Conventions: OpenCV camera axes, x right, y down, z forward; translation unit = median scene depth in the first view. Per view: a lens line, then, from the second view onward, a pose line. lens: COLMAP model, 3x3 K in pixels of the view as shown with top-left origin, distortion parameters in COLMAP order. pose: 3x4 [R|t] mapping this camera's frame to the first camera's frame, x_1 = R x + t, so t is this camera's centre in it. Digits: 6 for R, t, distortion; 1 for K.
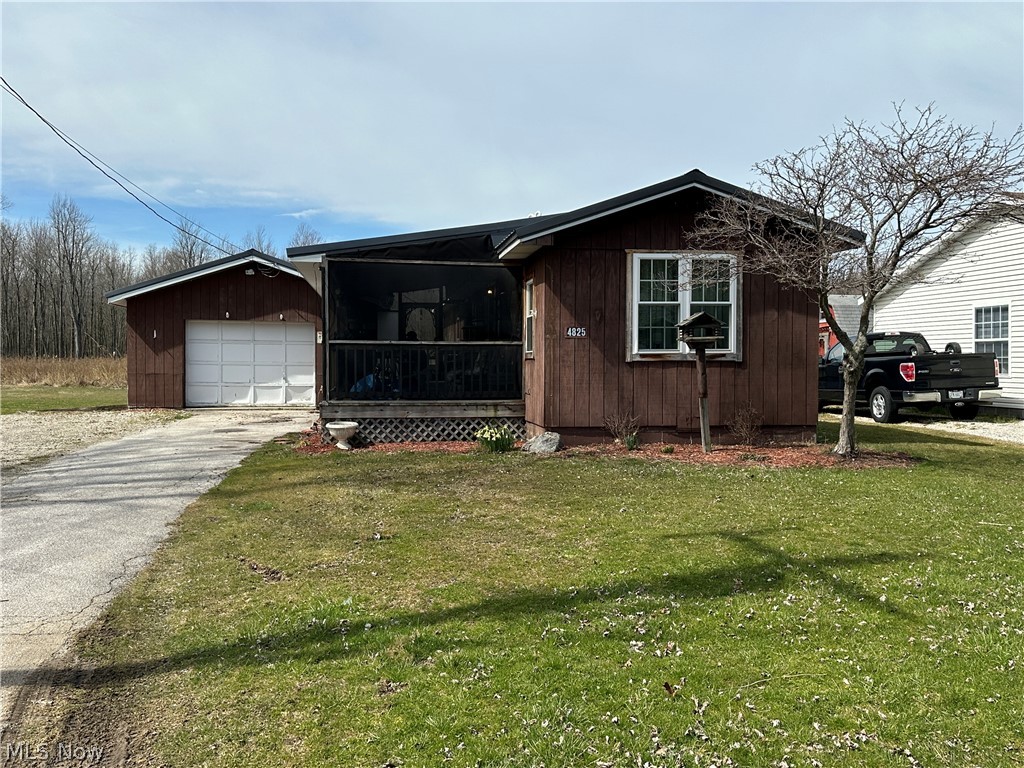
lens RADIAL K [[951.8, 0, 513.1], [0, 951.8, 390.5], [0, 0, 1]] dist [0.011012, 0.000000]
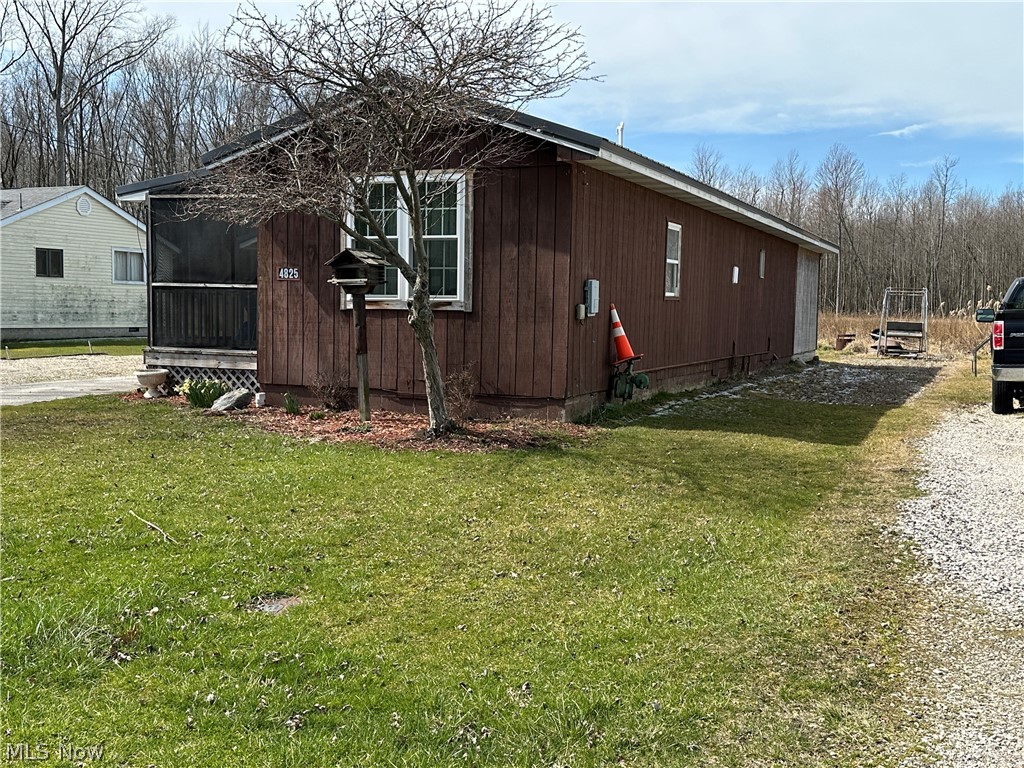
lens RADIAL K [[1129.5, 0, 509.9], [0, 1129.5, 381.6], [0, 0, 1]] dist [0.123205, 0.000000]
pose [[0.858264, 0.046956, -0.511056, 0.751021], [-0.033192, 0.998799, 0.036028, -0.007687], [0.512134, -0.013958, 0.858792, 0.219296]]
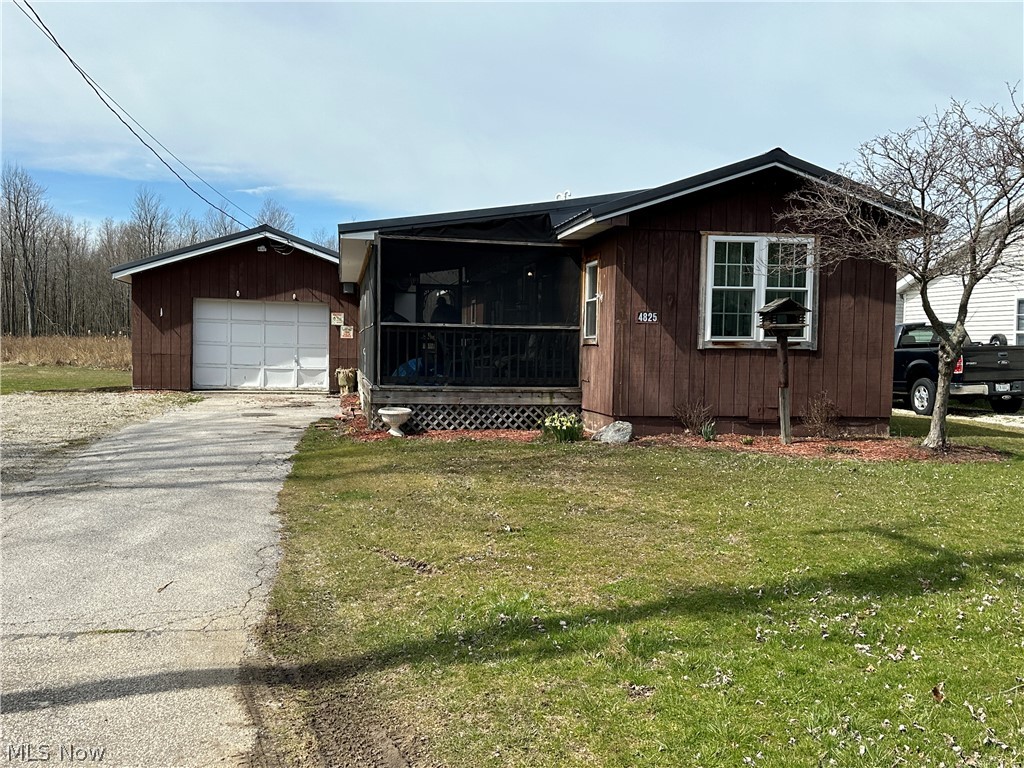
lens RADIAL K [[977.3, 0, 499.1], [0, 977.3, 405.3], [0, 0, 1]] dist [0.042382, 0.000000]
pose [[0.999583, 0.013525, 0.025516, -0.105698], [-0.014248, 0.999496, 0.028377, 0.001476], [-0.025119, -0.028729, 0.999272, 0.015076]]
